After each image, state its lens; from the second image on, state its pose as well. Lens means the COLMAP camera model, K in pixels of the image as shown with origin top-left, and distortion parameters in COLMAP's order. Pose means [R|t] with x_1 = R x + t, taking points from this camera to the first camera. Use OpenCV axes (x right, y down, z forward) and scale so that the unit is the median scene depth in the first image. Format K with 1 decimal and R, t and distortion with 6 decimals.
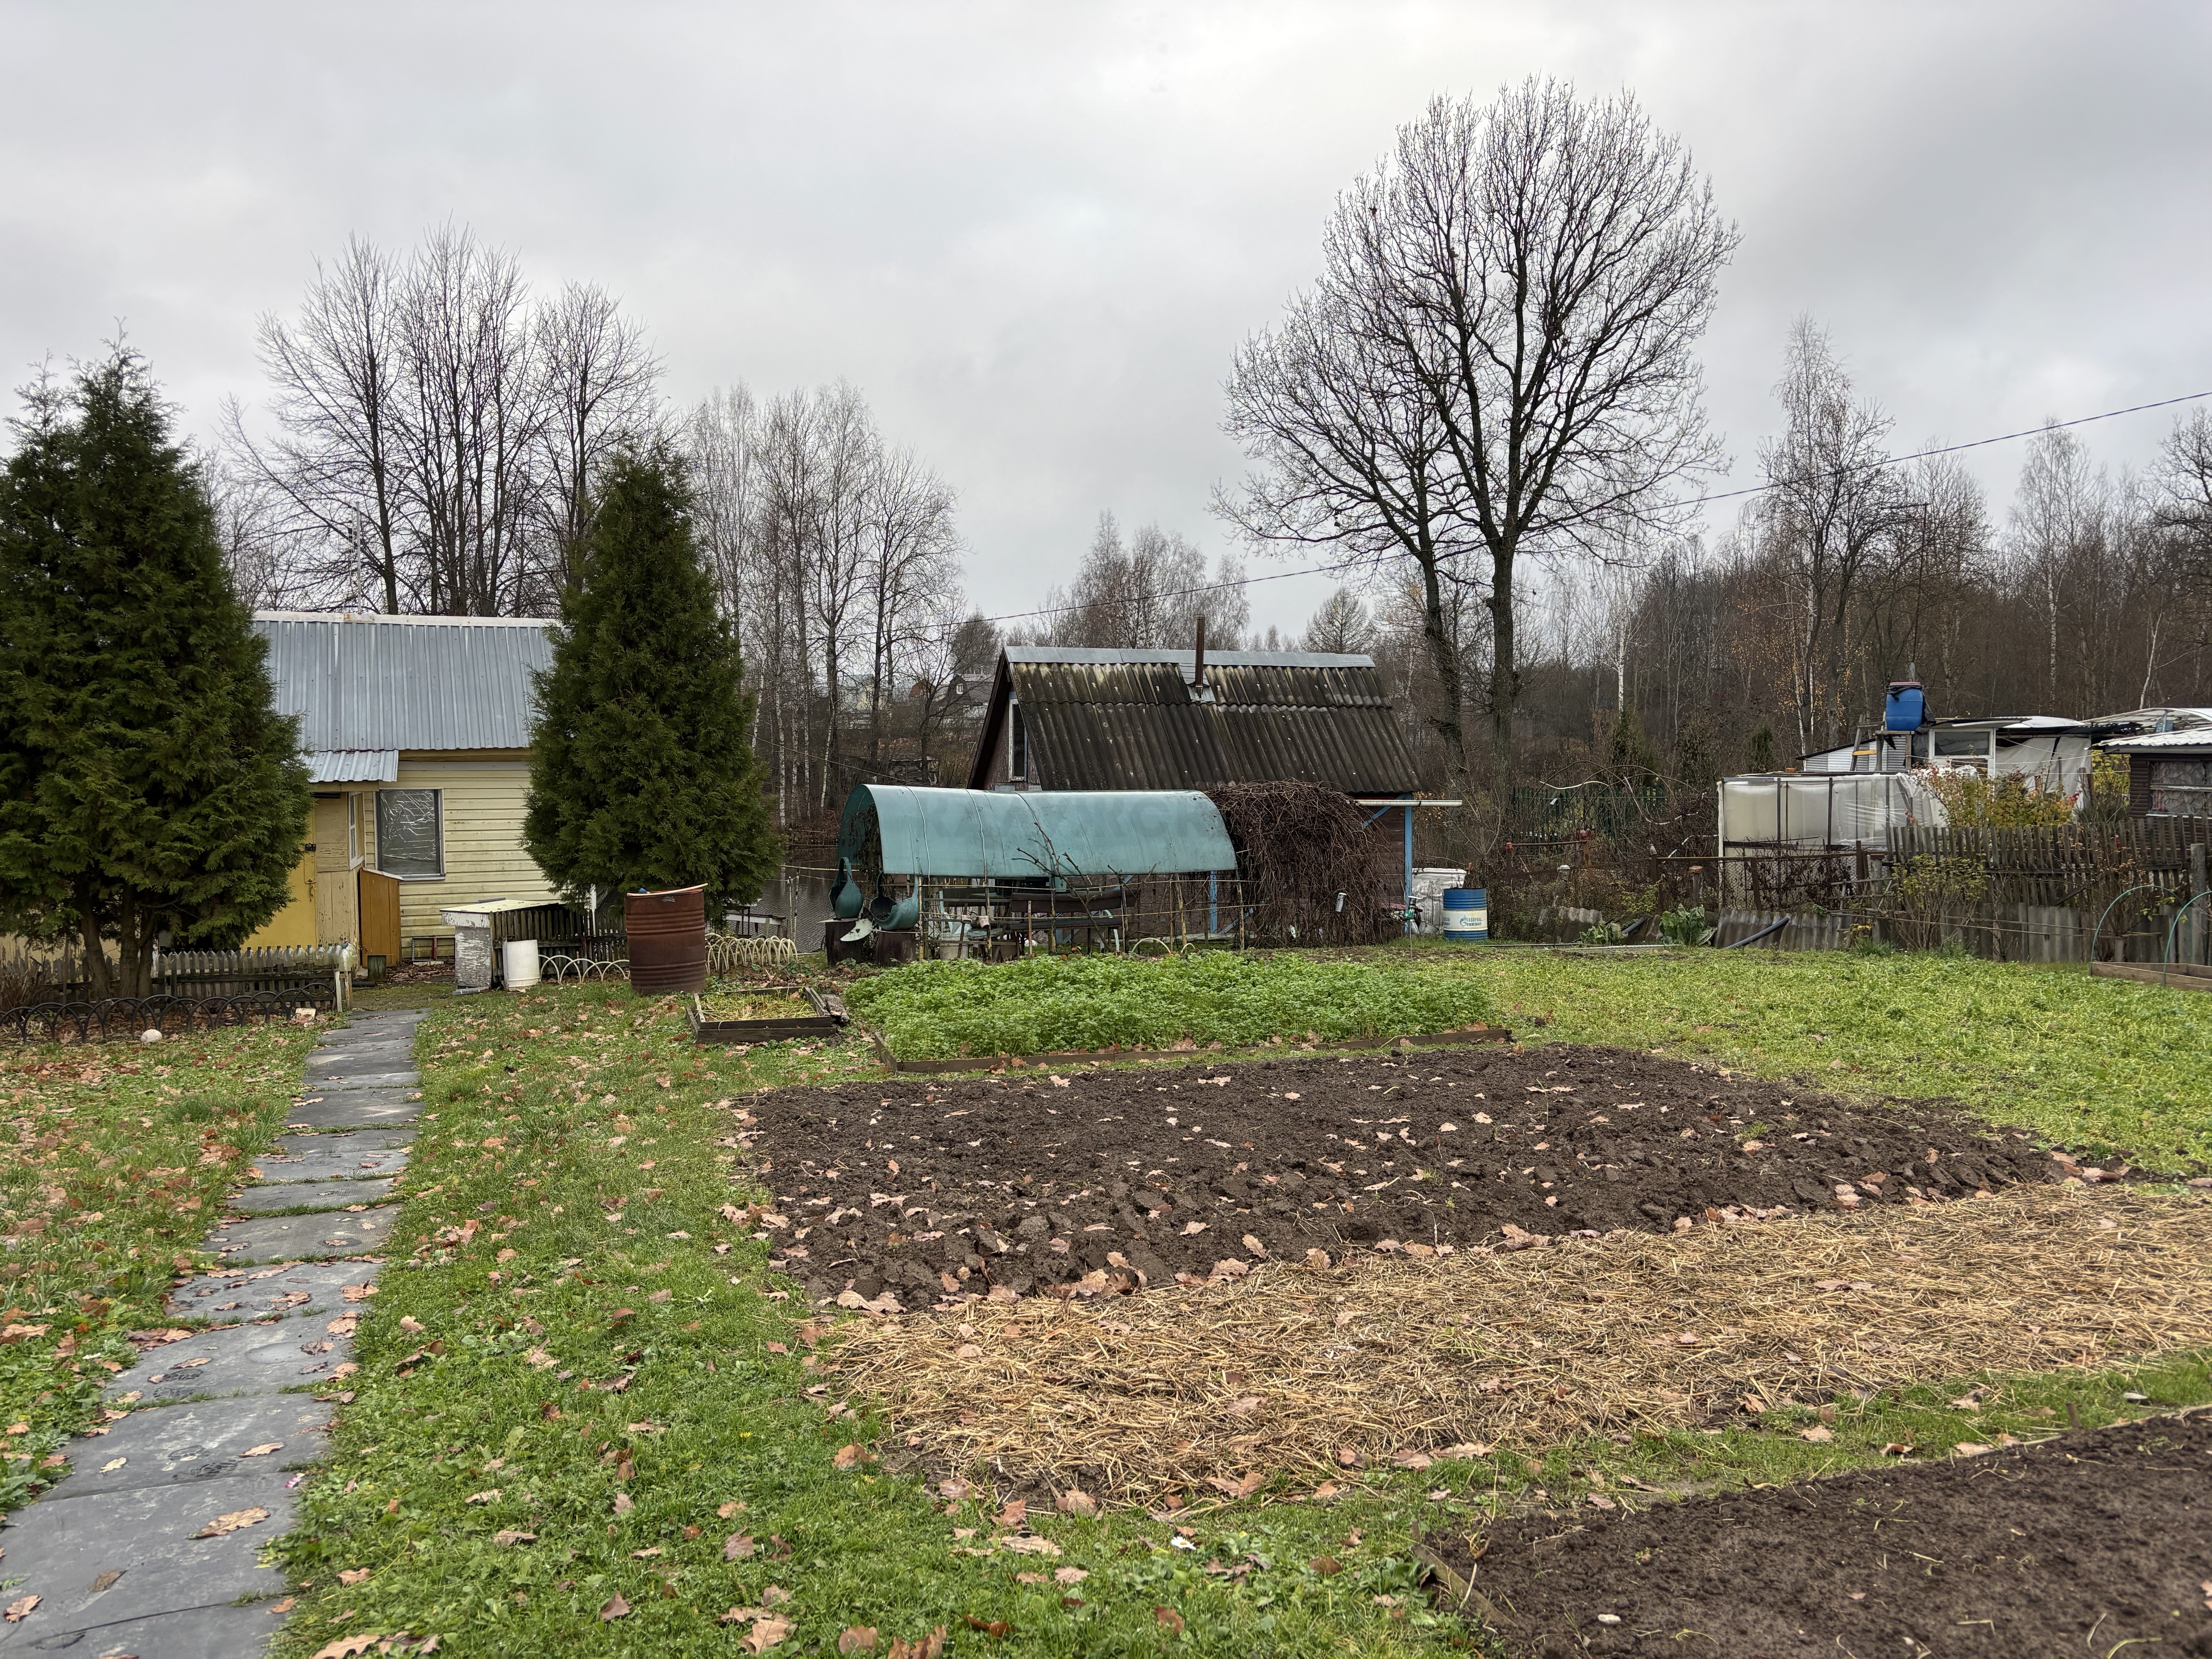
lens RADIAL K [[1661.3, 0, 1106.9], [0, 1661.3, 834.4], [0, 0, 1]] dist [0.071968, -0.076106]
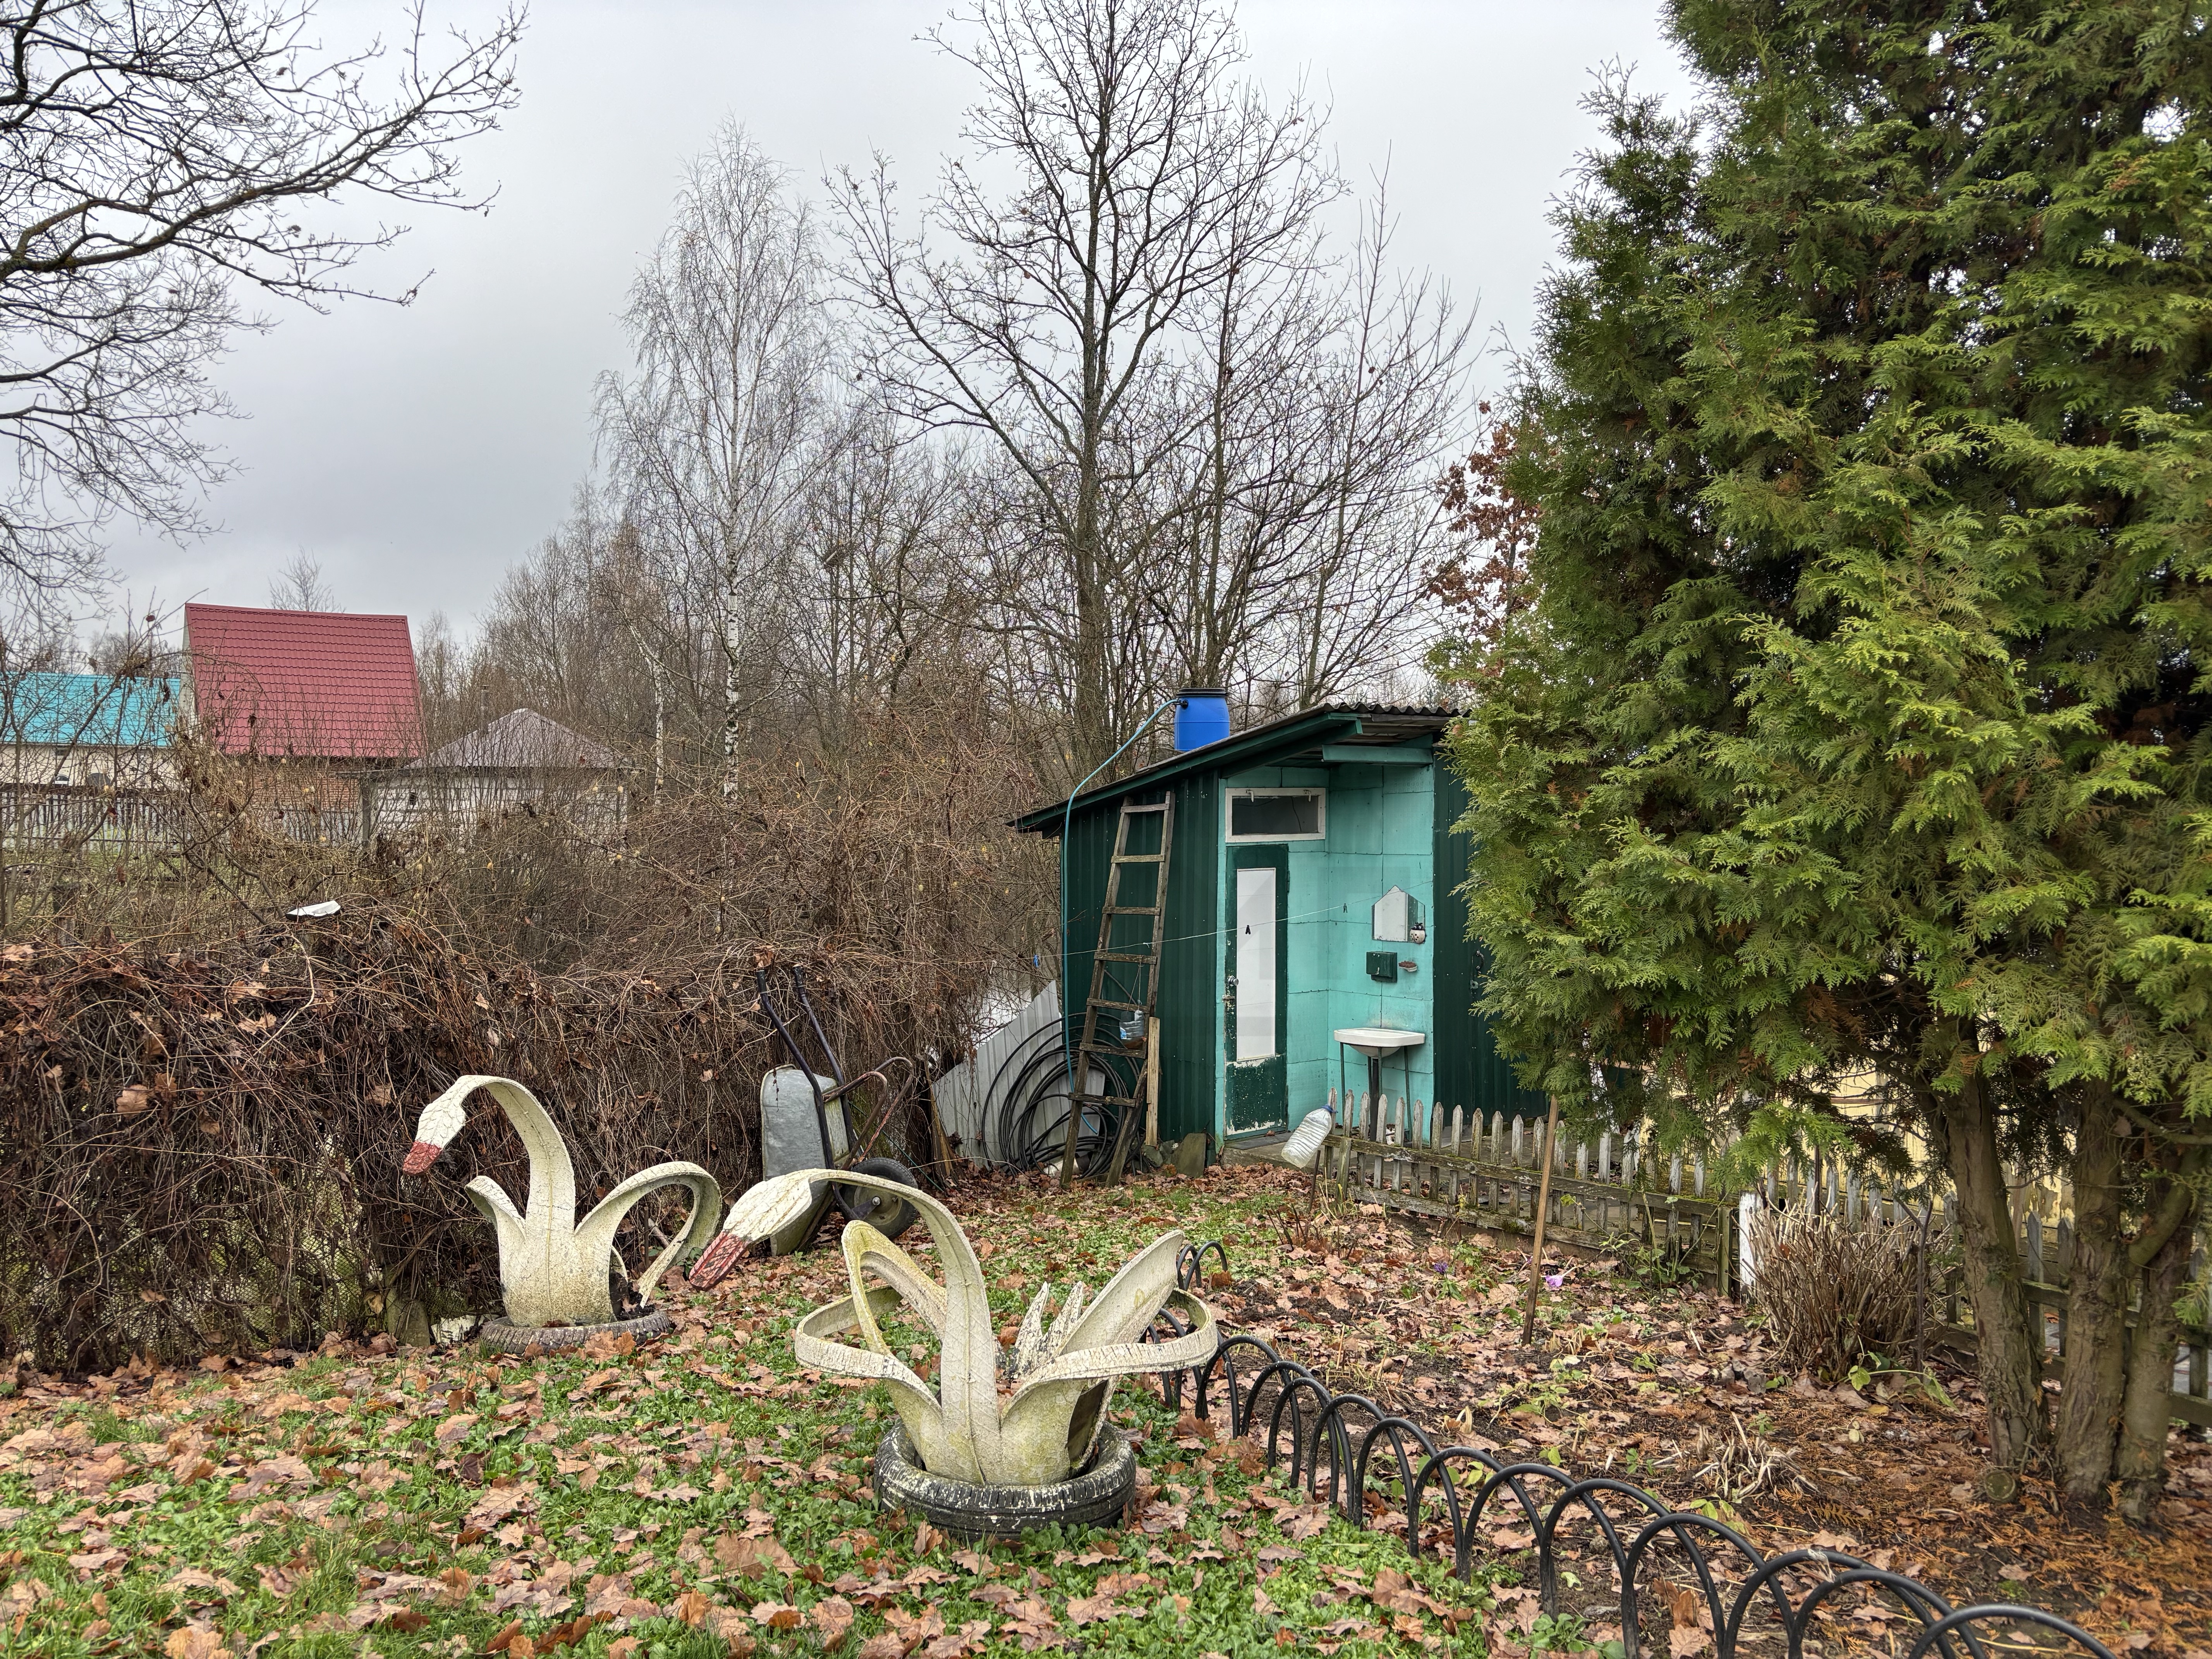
lens RADIAL K [[1661.1, 0, 1113.8], [0, 1661.1, 829.2], [0, 0, 1]] dist [0.089085, -0.076819]
pose [[0.333771, 0.019159, -0.942459, -0.287037], [-0.058353, 0.998296, -0.000371, 0.003281], [0.940846, 0.055119, 0.334320, 0.582986]]
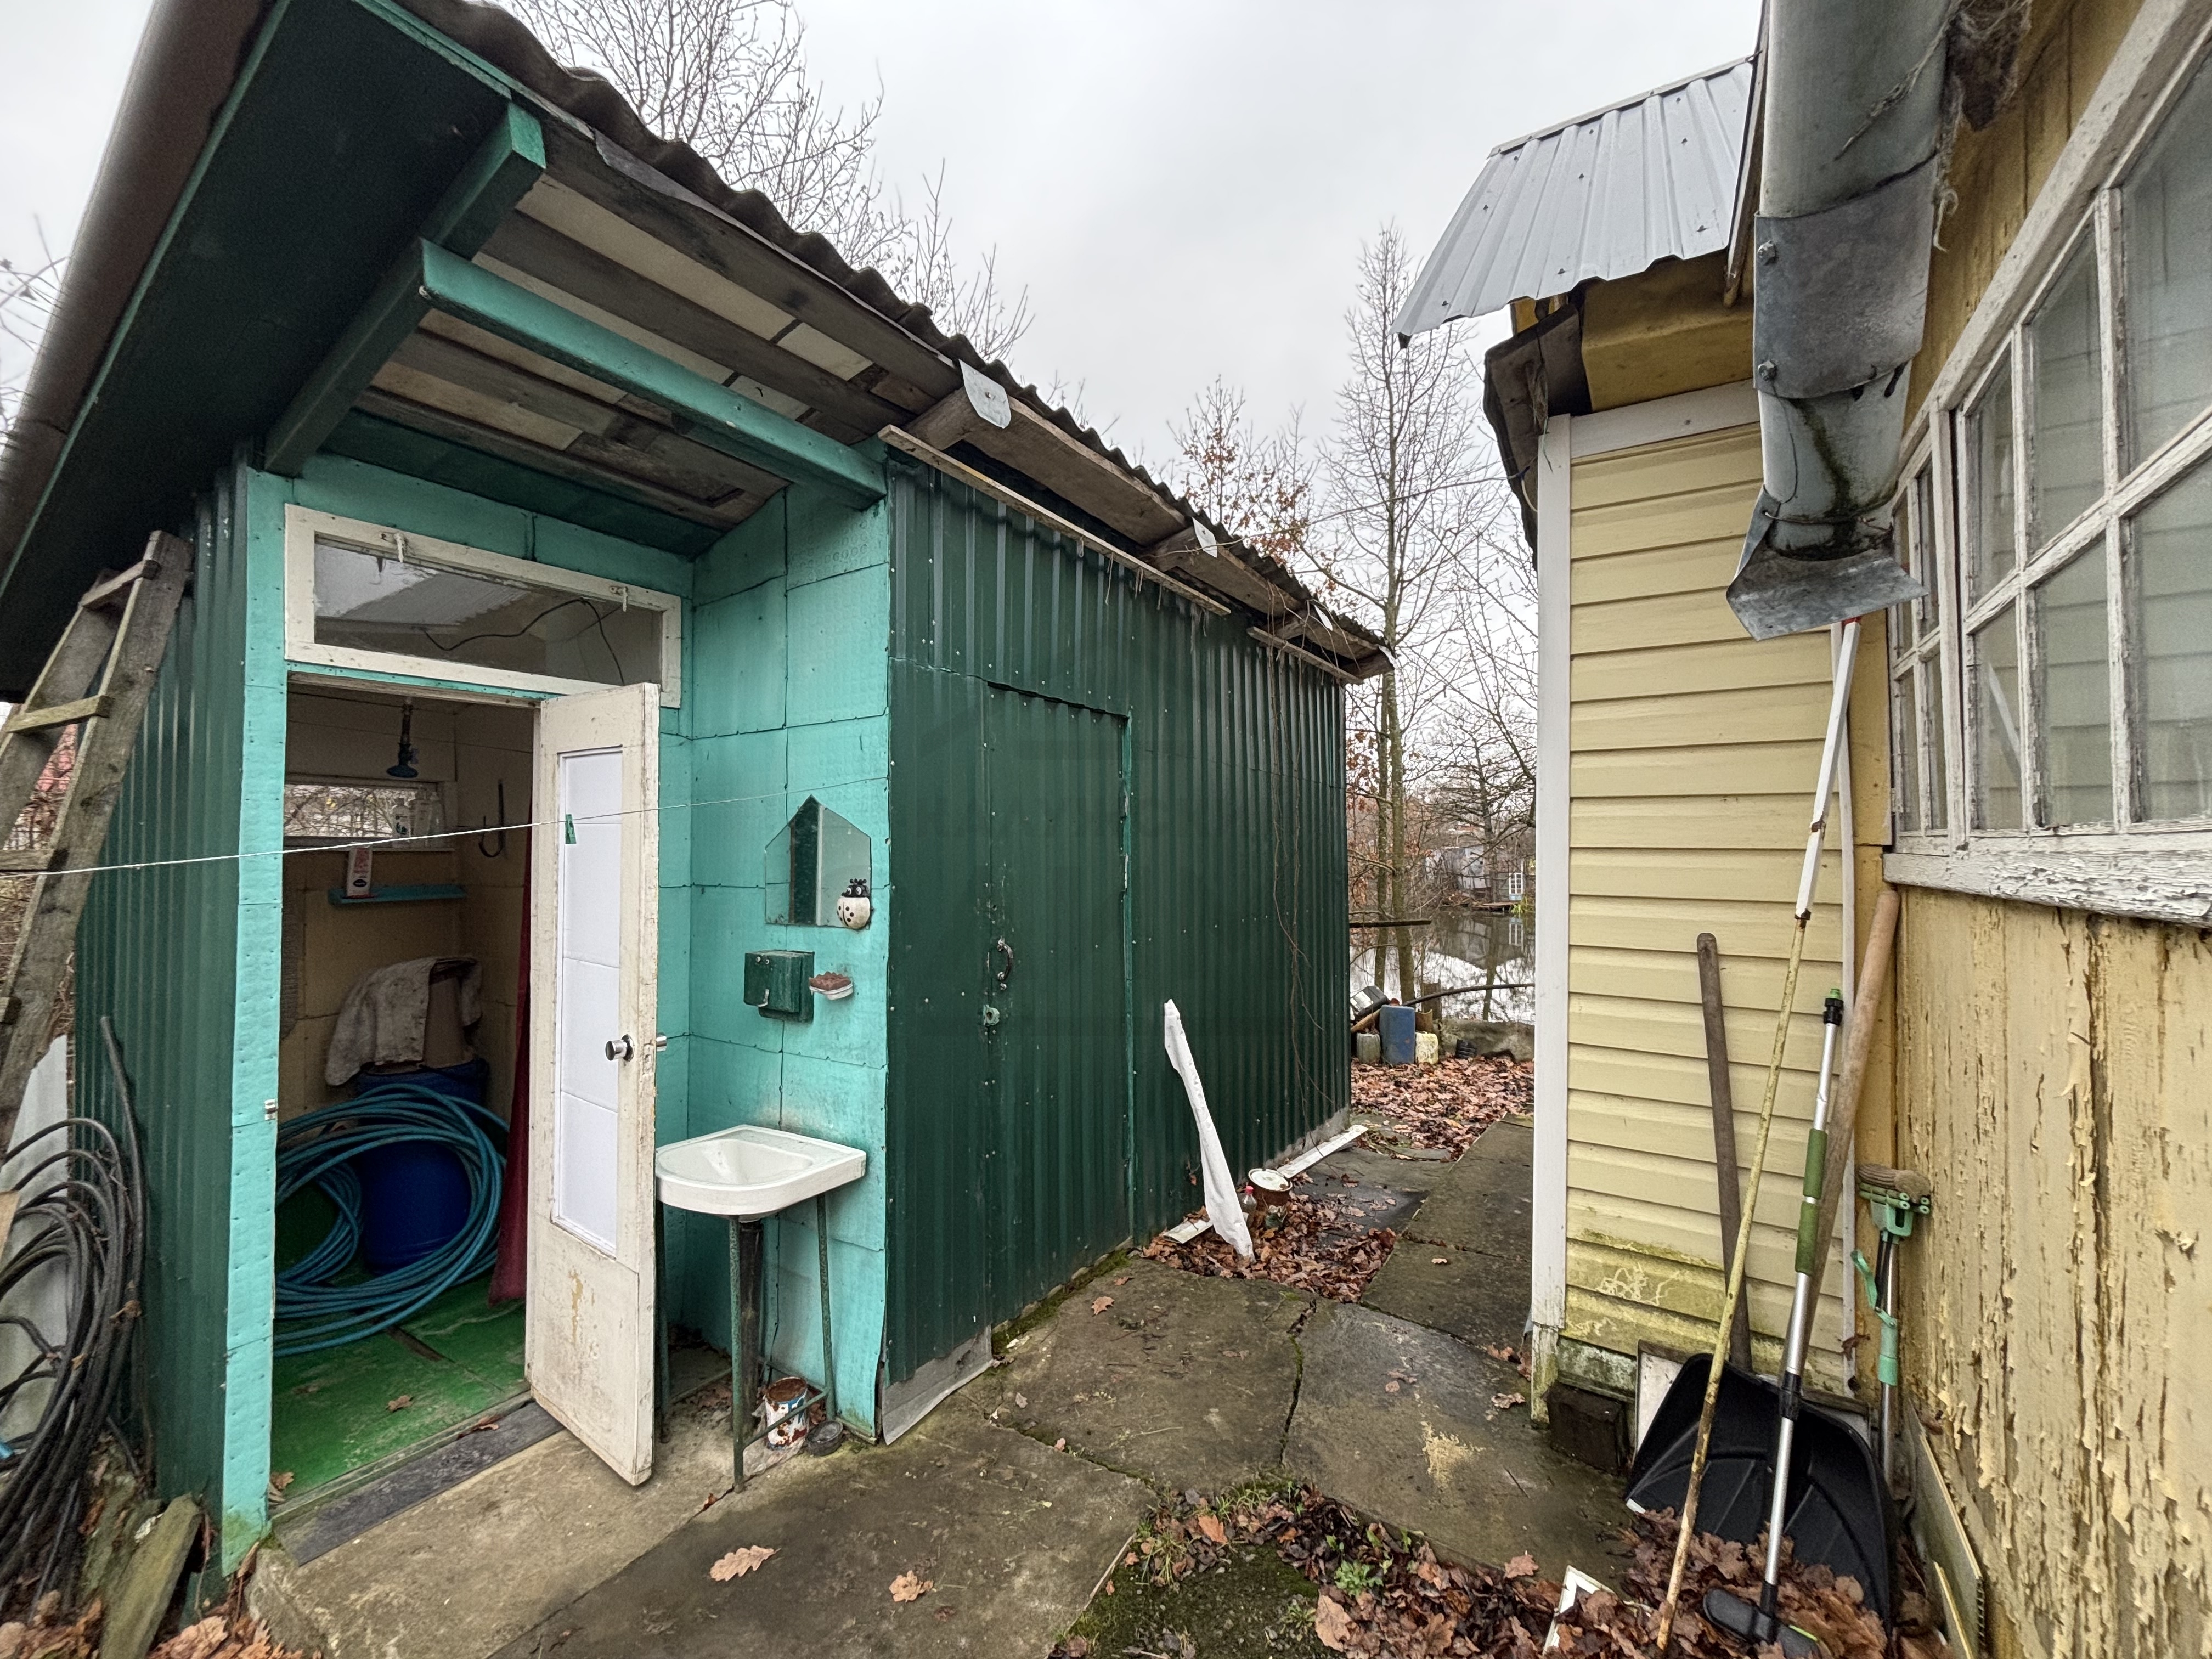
lens RADIAL K [[893.7, 0, 1097.5], [0, 893.7, 826.1], [0, 0, 1]] dist [0.001984, 0.000530]
pose [[0.576569, -0.013379, -0.816939, -0.688128], [-0.047203, 0.997650, -0.049652, 0.027432], [0.815684, 0.067190, 0.574582, 0.843225]]
